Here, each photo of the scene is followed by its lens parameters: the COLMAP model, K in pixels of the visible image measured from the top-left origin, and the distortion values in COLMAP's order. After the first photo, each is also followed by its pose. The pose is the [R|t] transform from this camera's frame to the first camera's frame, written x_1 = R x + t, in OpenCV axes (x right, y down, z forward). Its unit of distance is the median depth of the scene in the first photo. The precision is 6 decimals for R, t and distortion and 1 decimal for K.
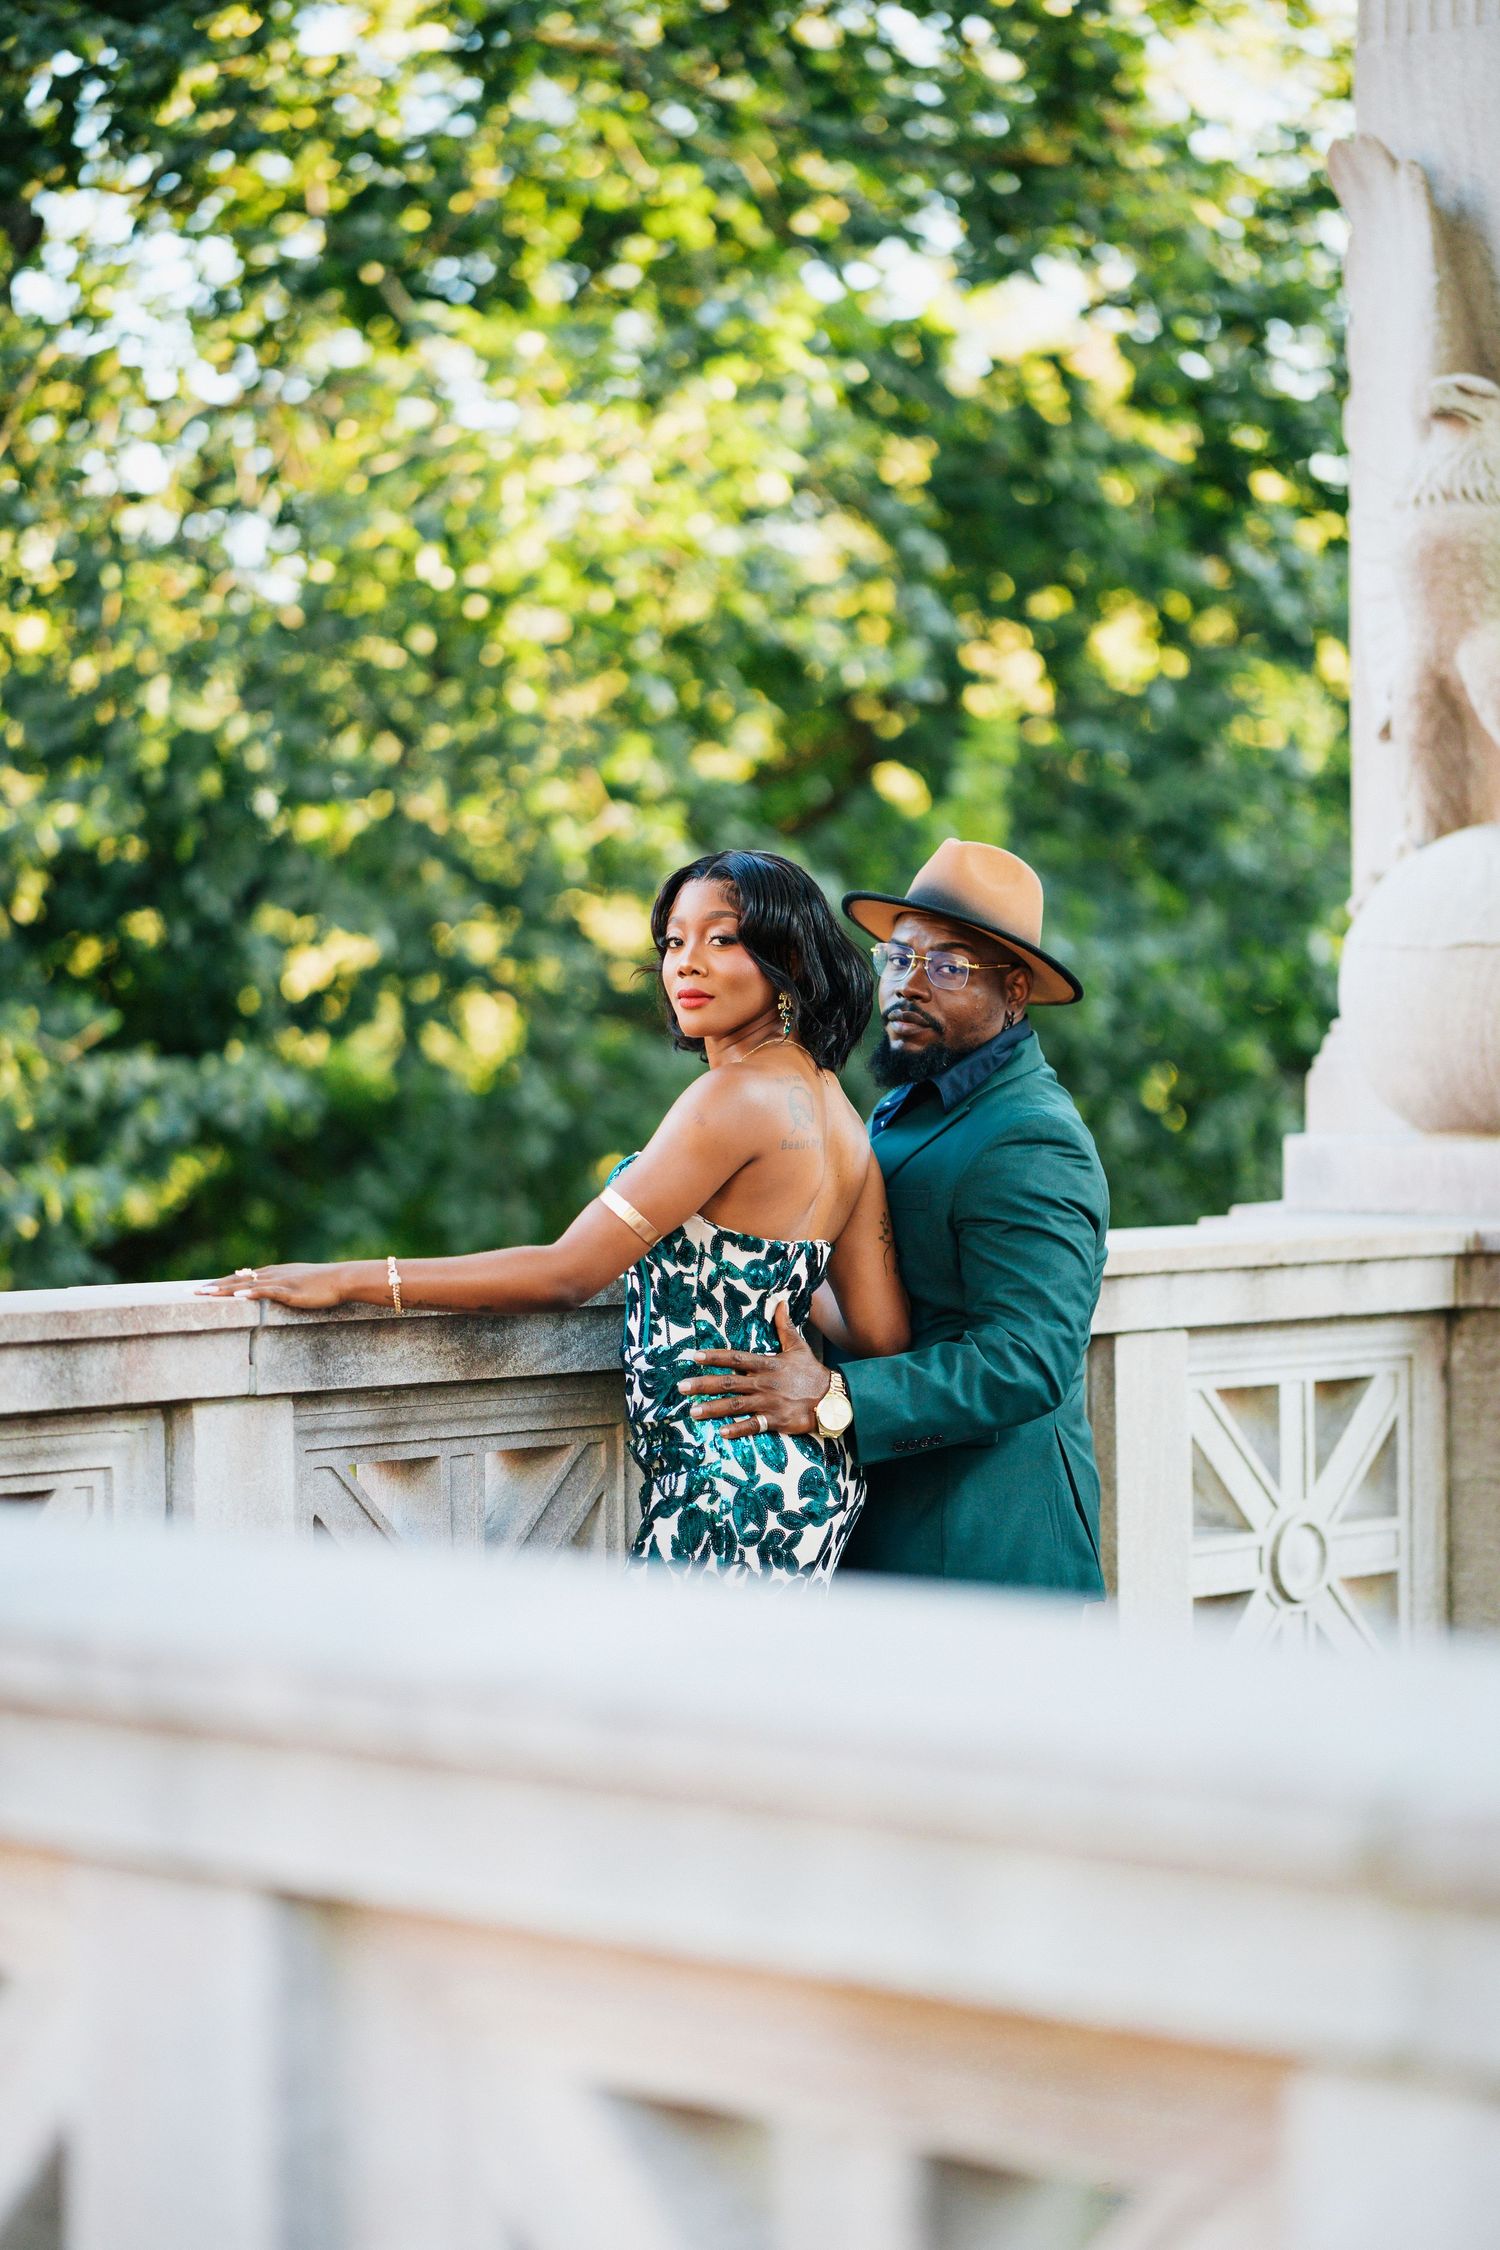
lens RADIAL K [[5782.8, 0, 747.5], [0, 5782.8, 1112.0], [0, 0, 1]] dist [0.132456, 0.000000]
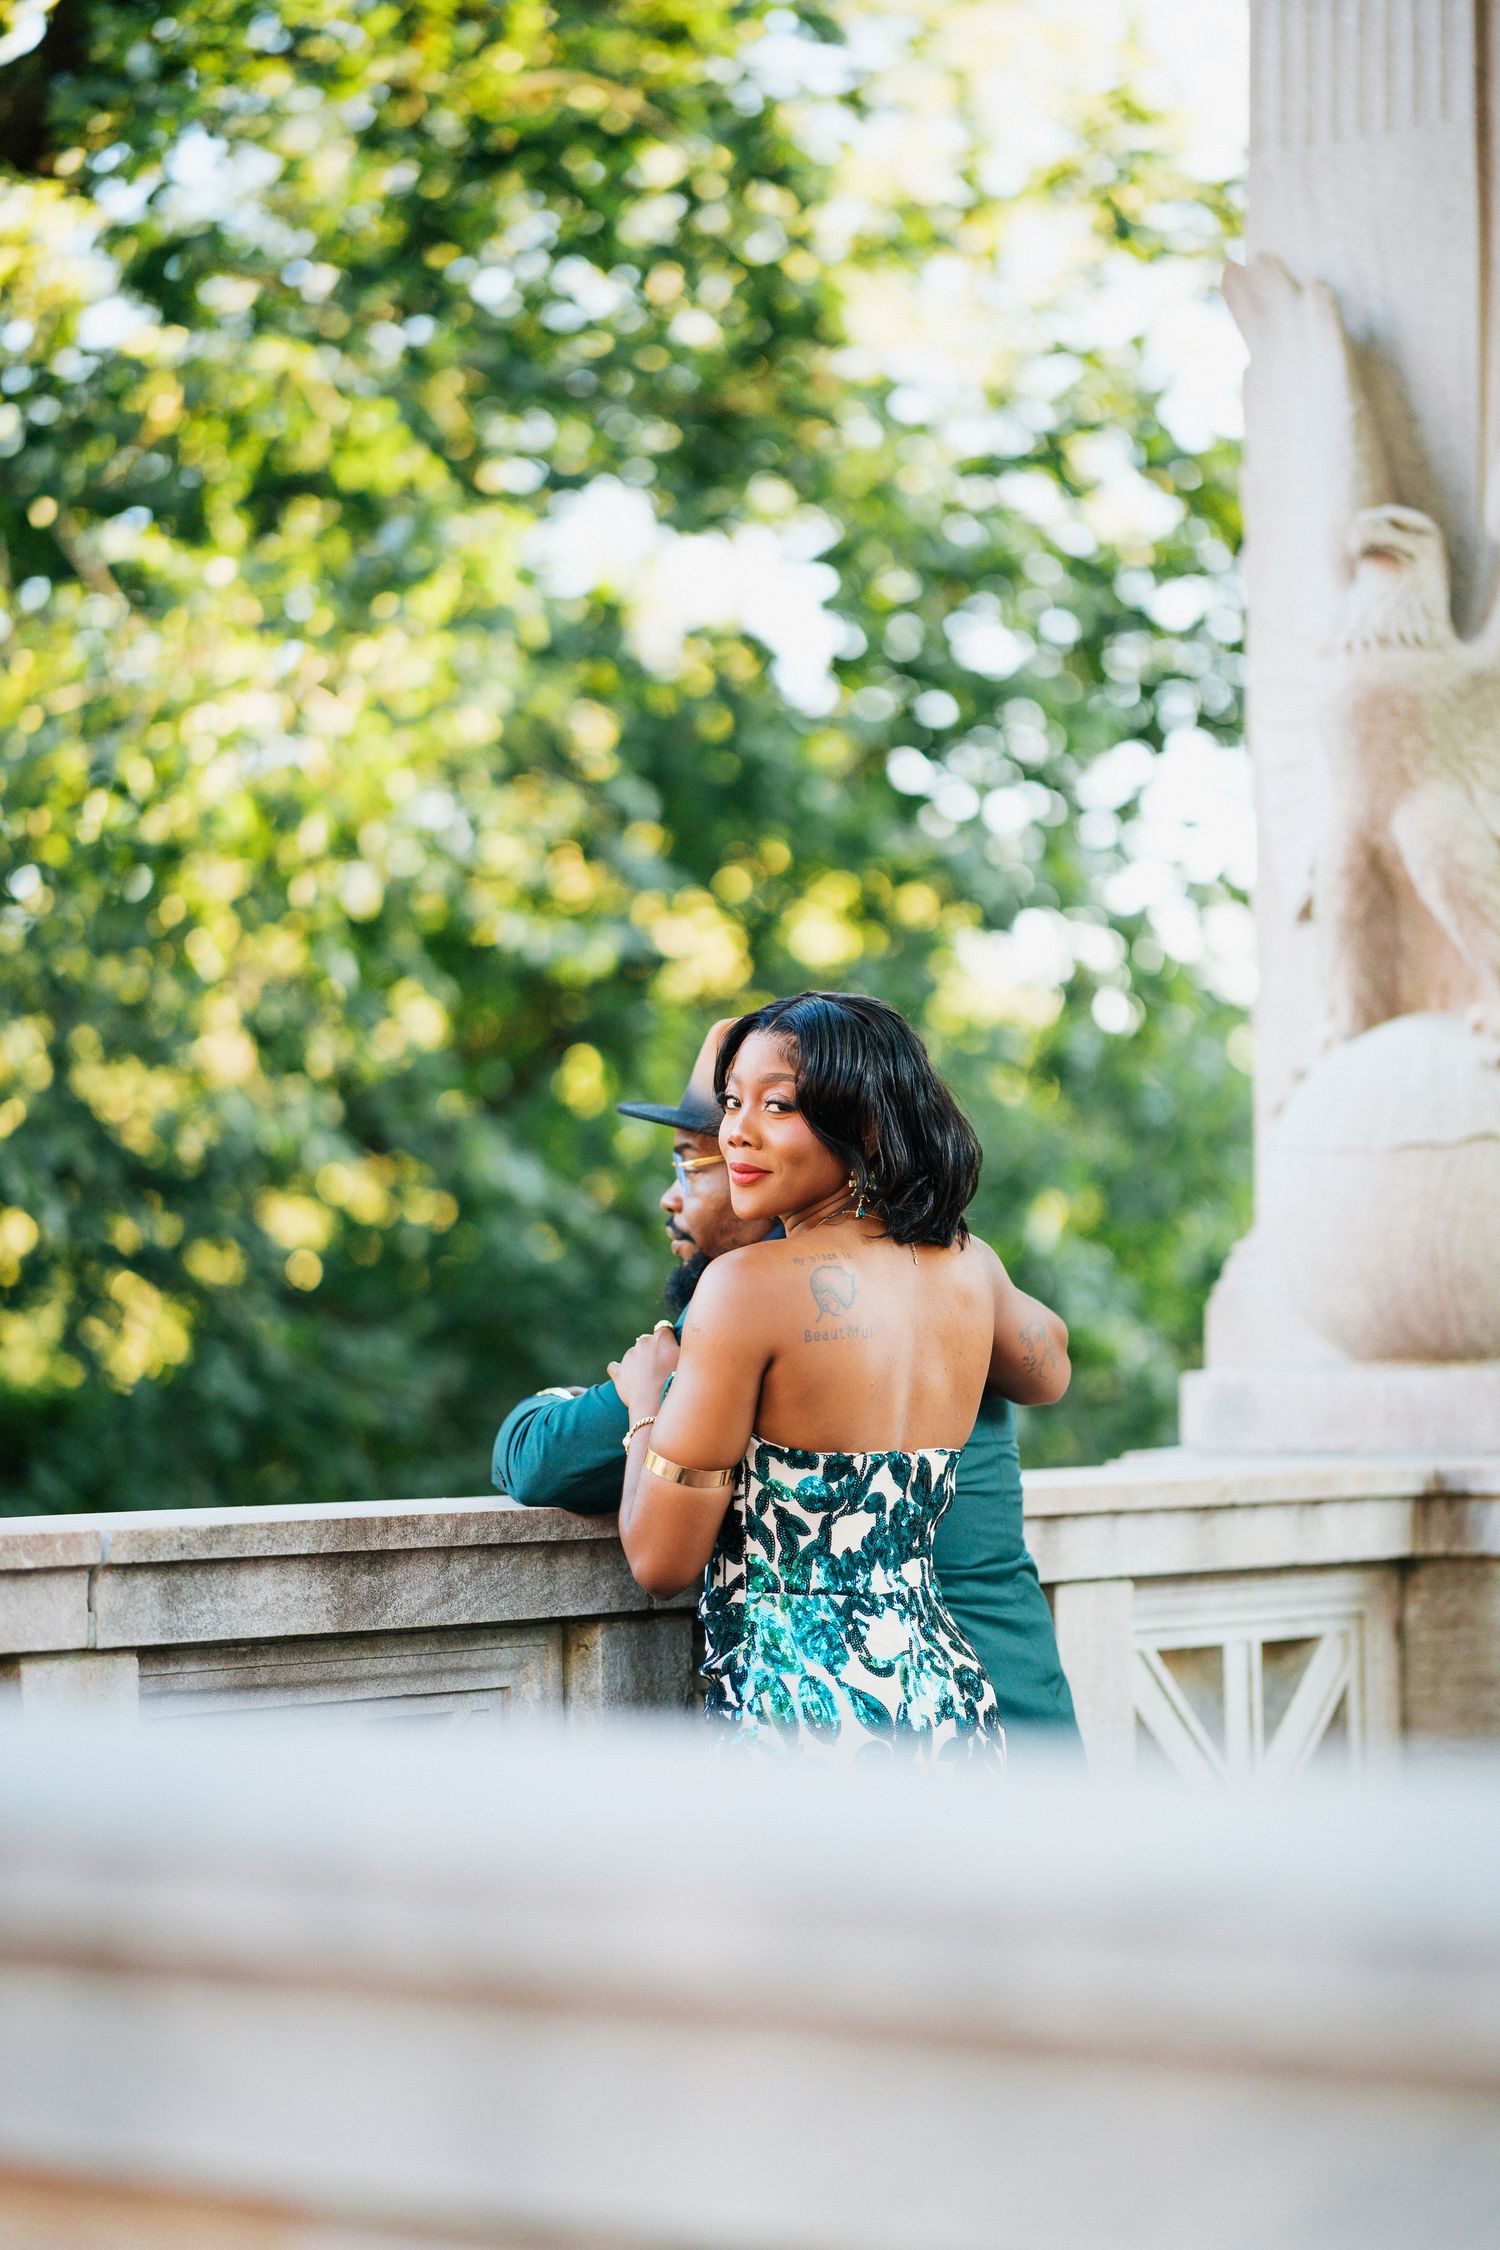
lens RADIAL K [[5782.8, 0, 793.4], [0, 5782.8, 1151.4], [0, 0, 1]] dist [0.132456, 0.000000]
pose [[0.996894, -0.003565, 0.078677, -0.039685], [0.007617, 0.998656, -0.051261, 0.016641], [-0.078388, 0.051701, 0.995581, 0.131017]]
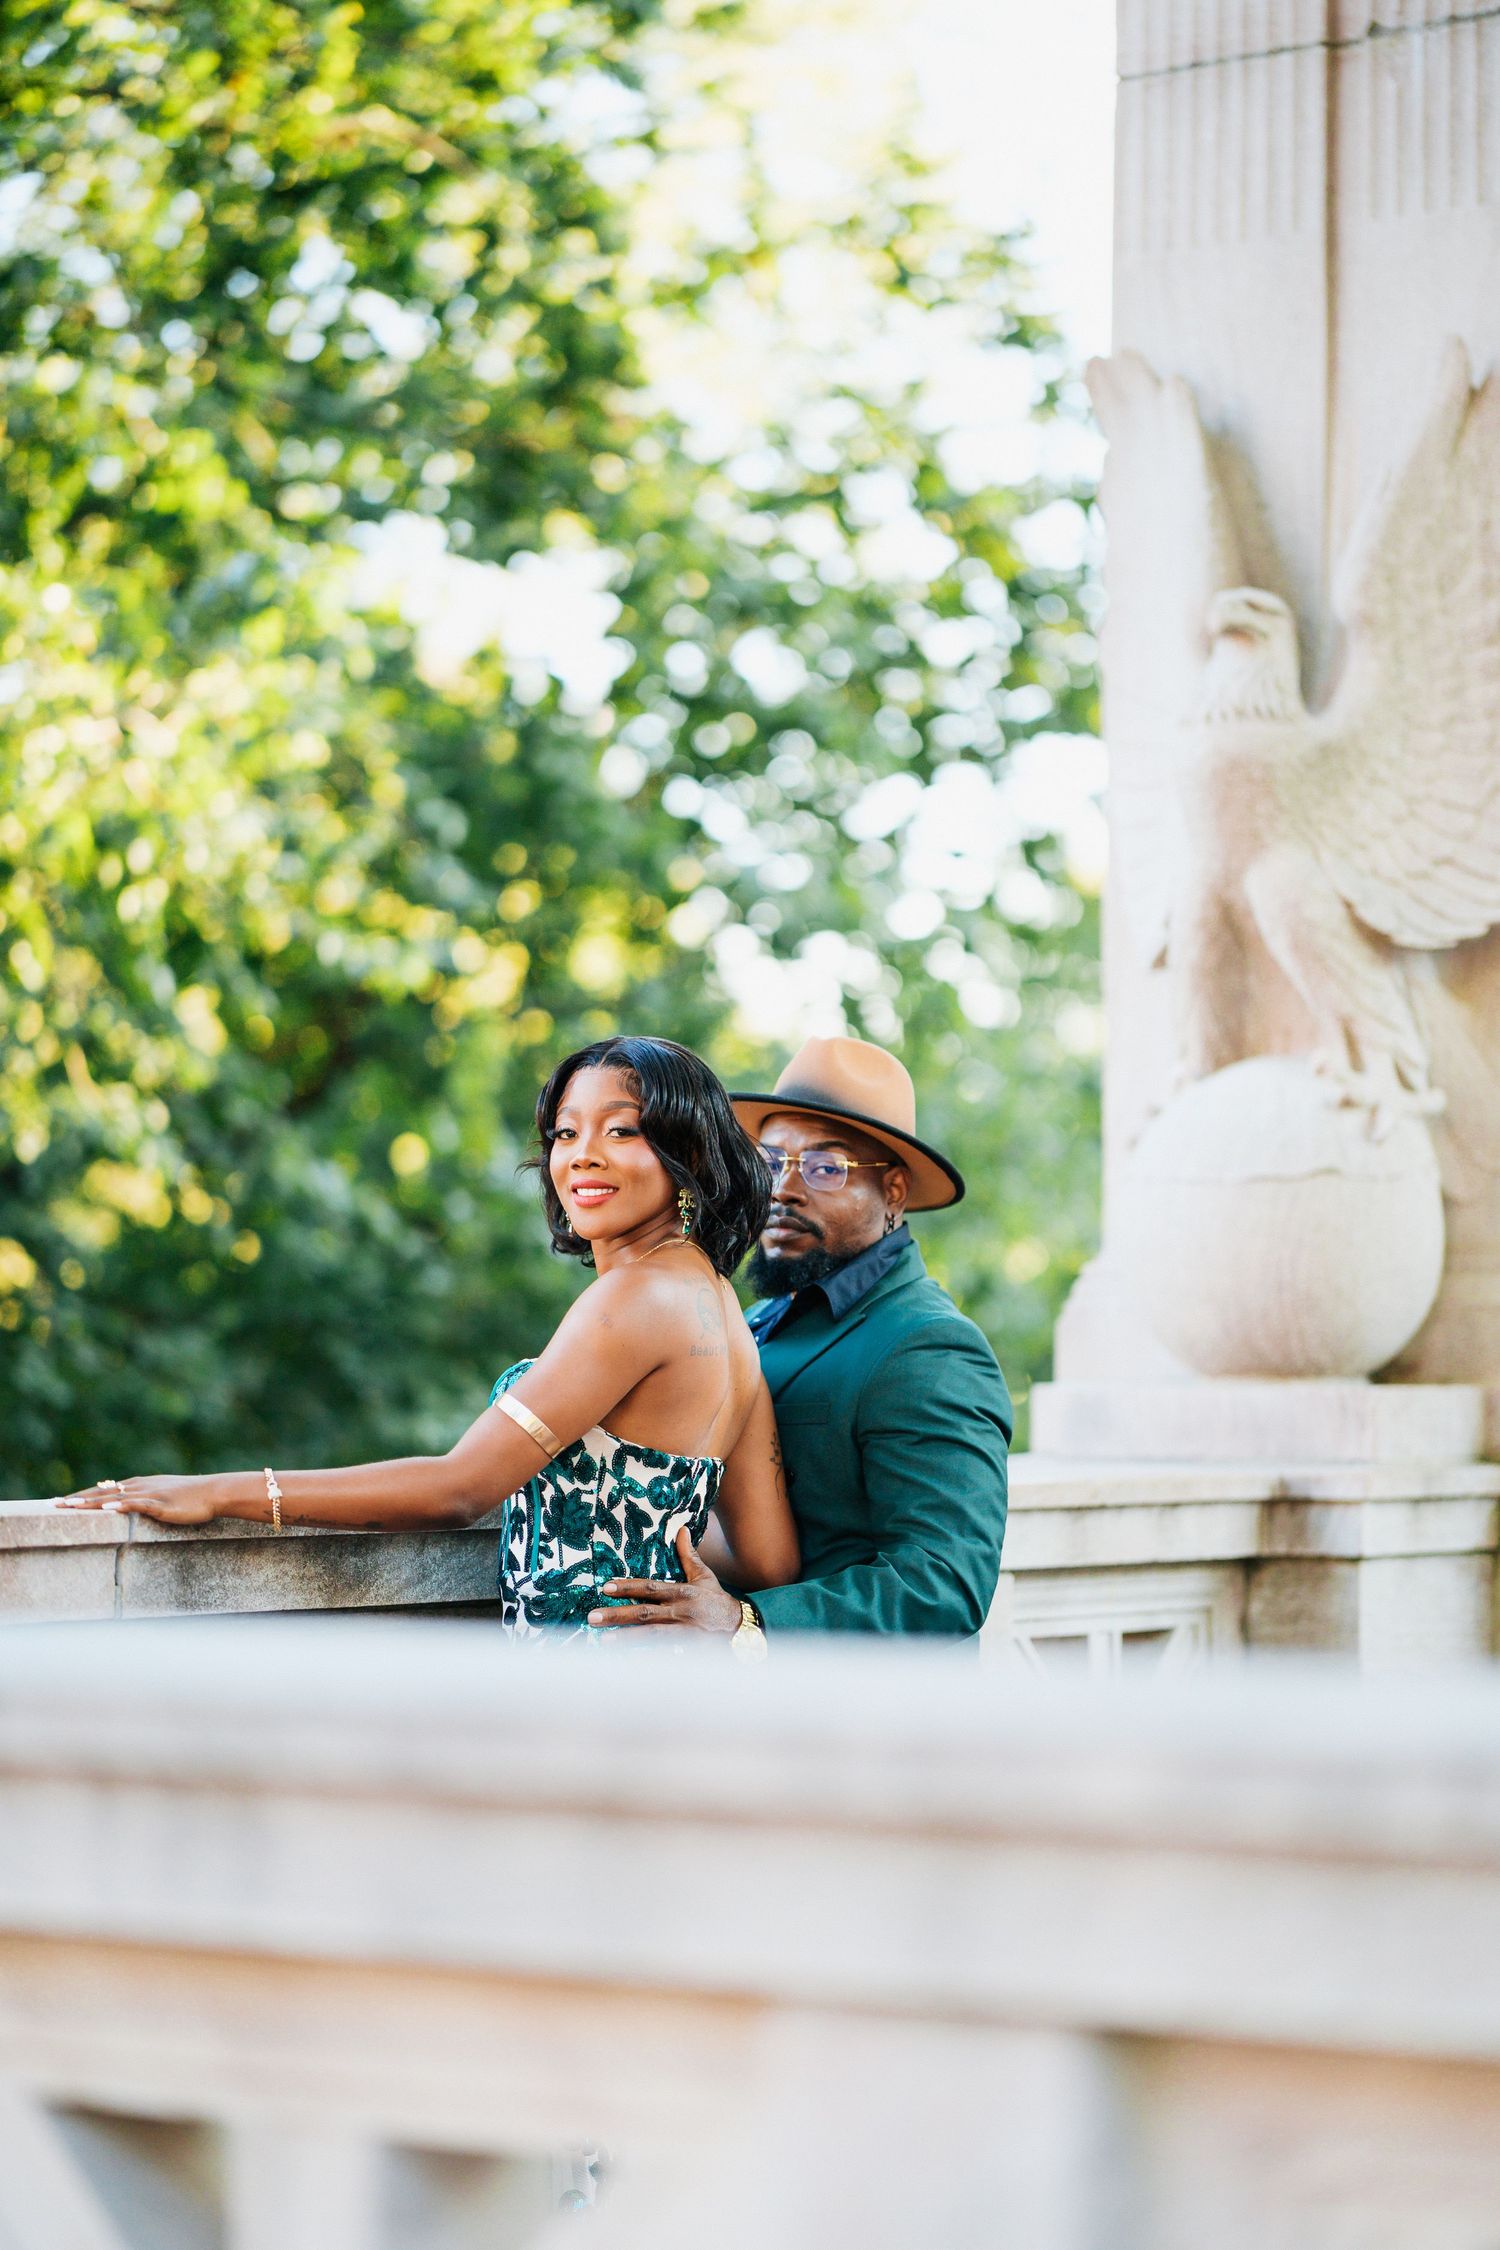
lens RADIAL K [[5782.8, 0, 753.1], [0, 5782.8, 1135.5], [0, 0, 1]] dist [0.132456, 0.000000]
pose [[0.992257, 0.013578, 0.123458, -0.078348], [-0.006780, 0.998446, -0.055316, 0.017753], [-0.124017, 0.054050, 0.990807, 0.062025]]
